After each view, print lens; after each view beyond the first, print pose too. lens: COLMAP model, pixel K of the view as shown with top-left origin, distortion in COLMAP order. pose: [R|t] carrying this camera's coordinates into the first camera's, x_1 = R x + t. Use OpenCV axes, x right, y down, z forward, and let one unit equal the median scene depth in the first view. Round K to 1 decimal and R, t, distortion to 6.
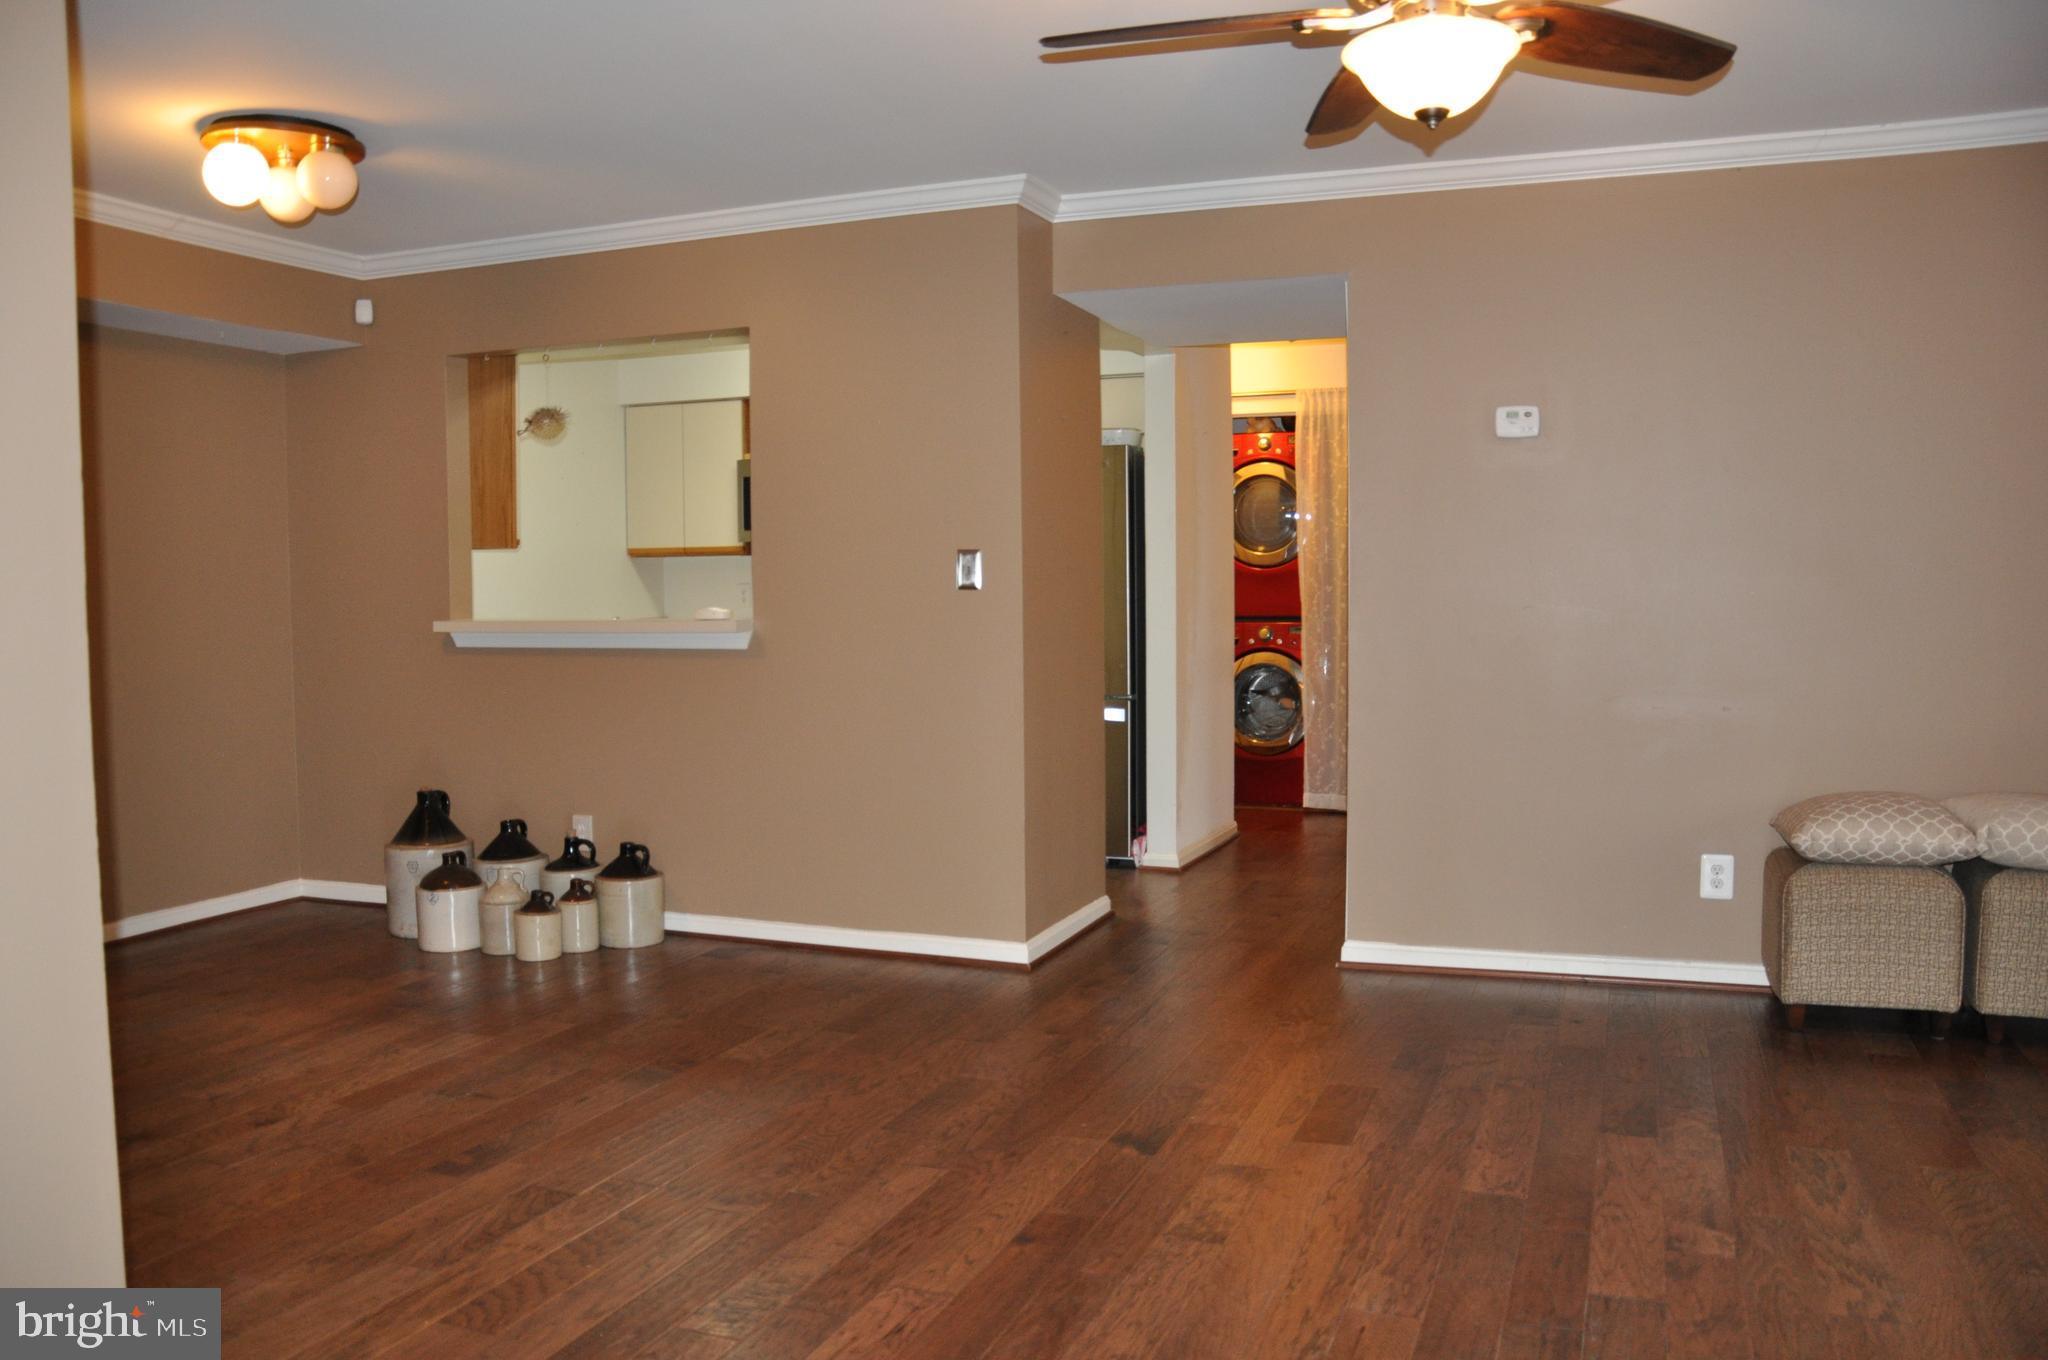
lens RADIAL K [[1579.2, 0, 1024.0], [0, 1579.2, 723.4], [0, 0, 1]] dist [-0.166335, 0.118378]
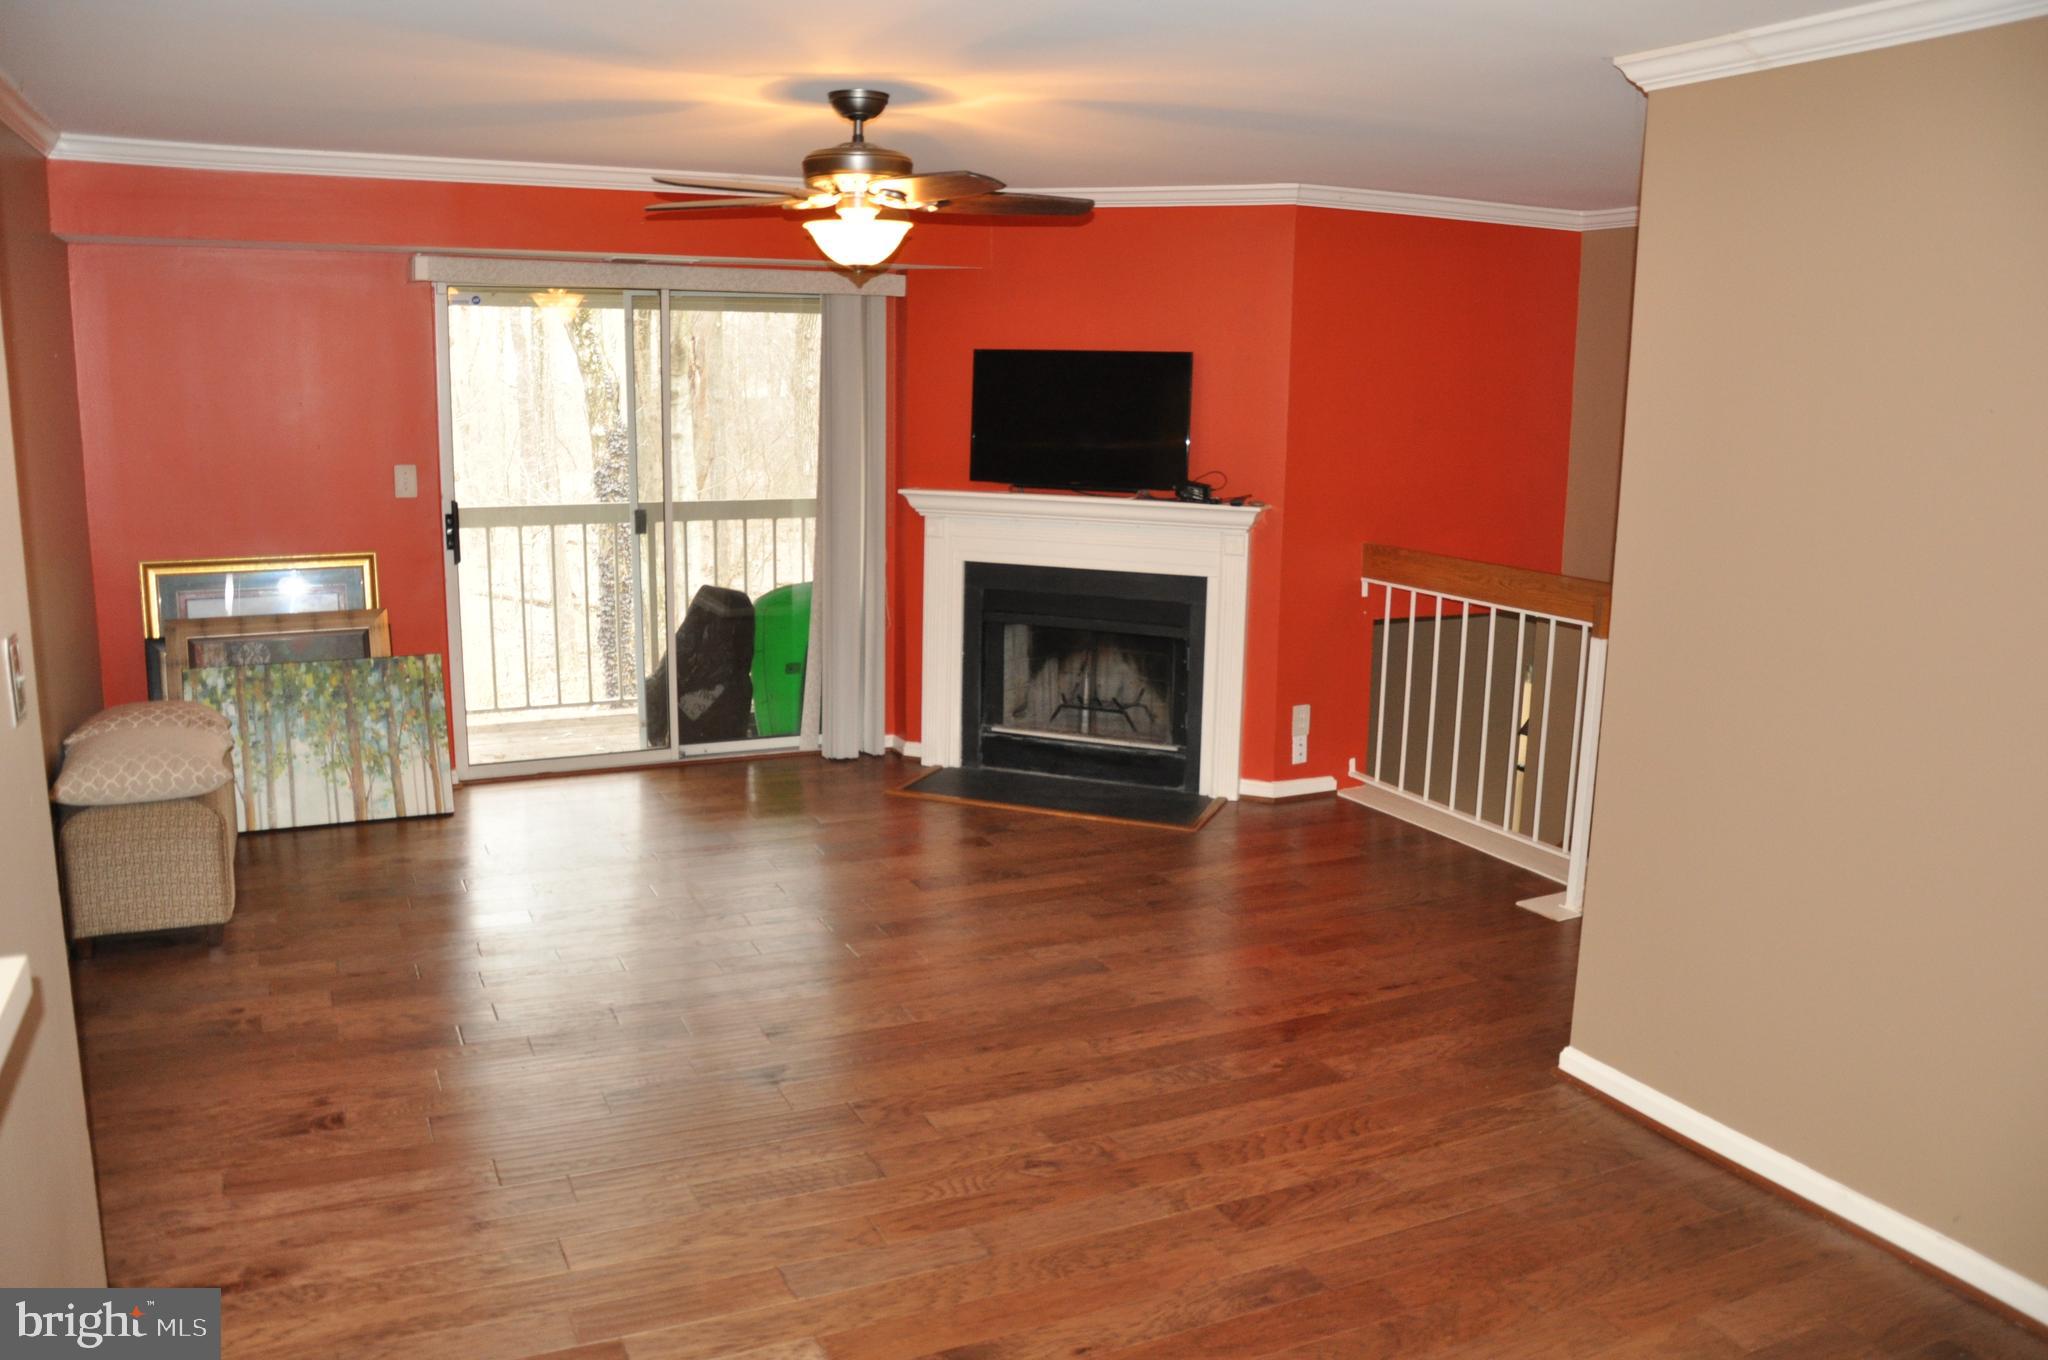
lens RADIAL K [[1575.5, 0, 1031.7], [0, 1575.5, 684.7], [0, 0, 1]] dist [-0.160949, 0.103305]
pose [[-0.726119, -0.134551, 0.674276, -0.744463], [0.046787, 0.968723, 0.243693, -0.259758], [-0.685976, 0.208497, -0.697113, 1.505300]]
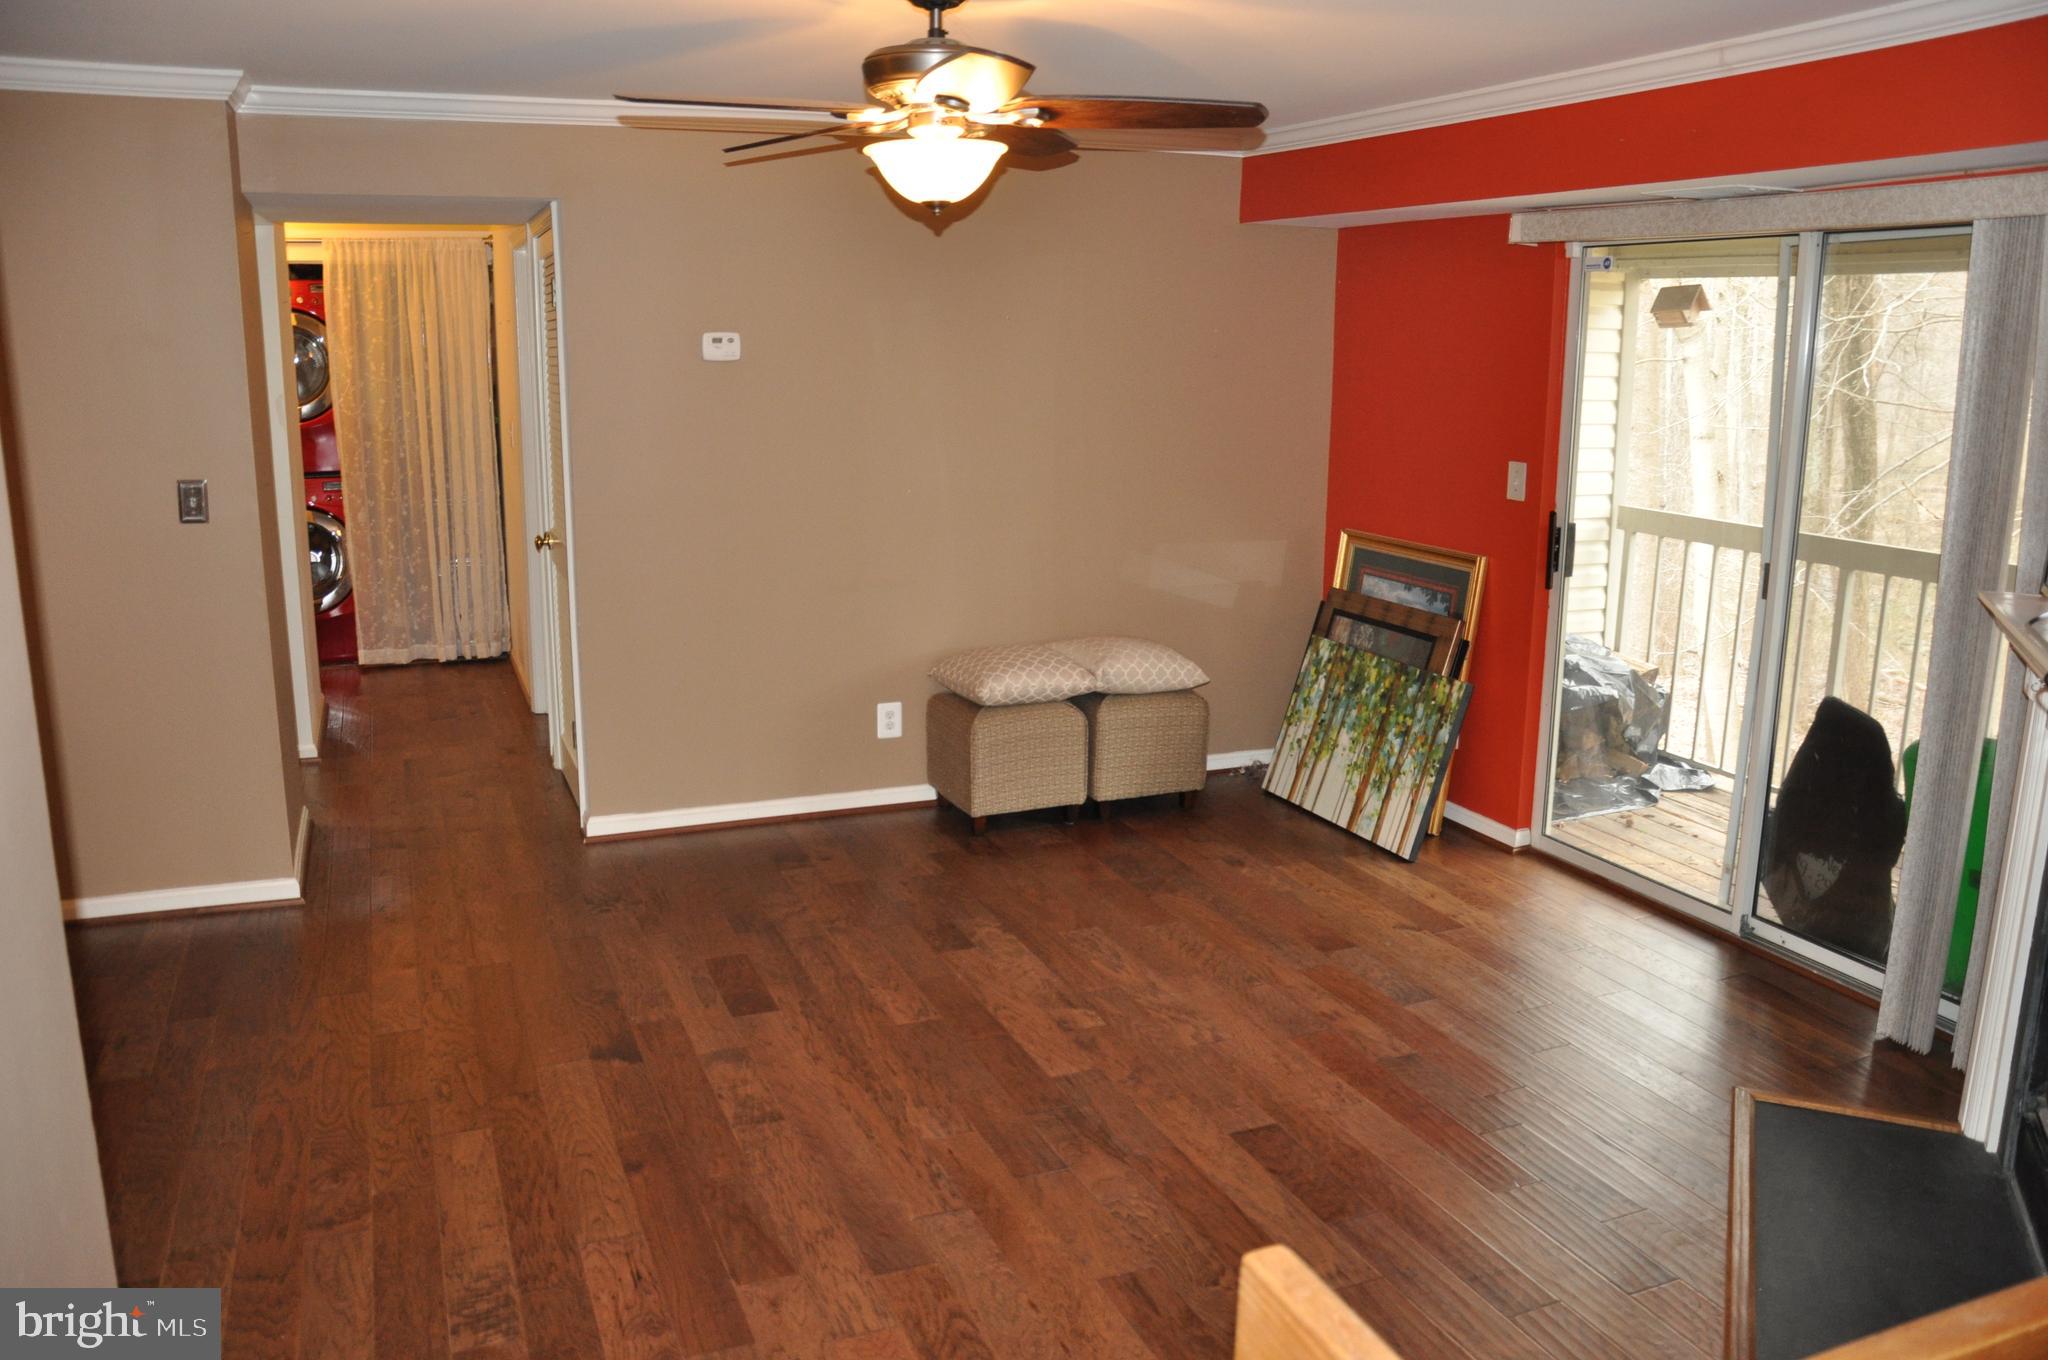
lens RADIAL K [[1575.5, 0, 1031.7], [0, 1575.5, 684.7], [0, 0, 1]] dist [-0.160949, 0.103305]
pose [[0.720018, -0.128514, 0.681952, -0.411282], [0.038045, 0.988535, 0.146121, -0.137529], [-0.692912, -0.079265, 0.716652, 0.012401]]
